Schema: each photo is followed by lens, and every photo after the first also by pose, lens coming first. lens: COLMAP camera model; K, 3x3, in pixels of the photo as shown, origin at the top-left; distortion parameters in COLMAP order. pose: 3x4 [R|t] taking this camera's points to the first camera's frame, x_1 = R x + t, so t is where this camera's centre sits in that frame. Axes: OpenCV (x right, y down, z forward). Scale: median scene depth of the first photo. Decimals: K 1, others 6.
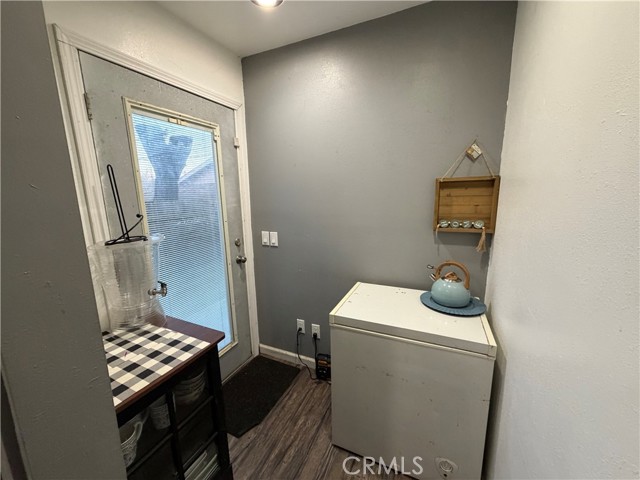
lens RADIAL K [[256.7, 0, 318.7], [0, 256.7, 241.5], [0, 0, 1]] dist [0.002908, 0.000309]
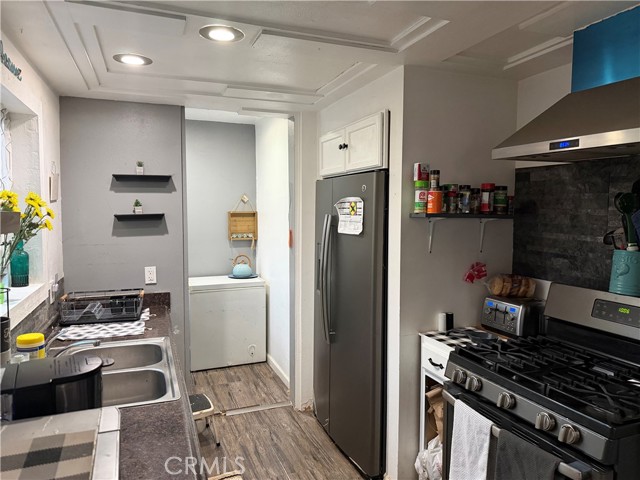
lens RADIAL K [[454.7, 0, 320.3], [0, 454.7, 240.0], [0, 0, 1]] dist [0.029289, -0.023106]
pose [[0.687788, -0.019869, 0.725640, -1.514633], [0.120176, 0.988948, -0.086829, 0.330432], [-0.715895, 0.146924, 0.682574, -1.728733]]
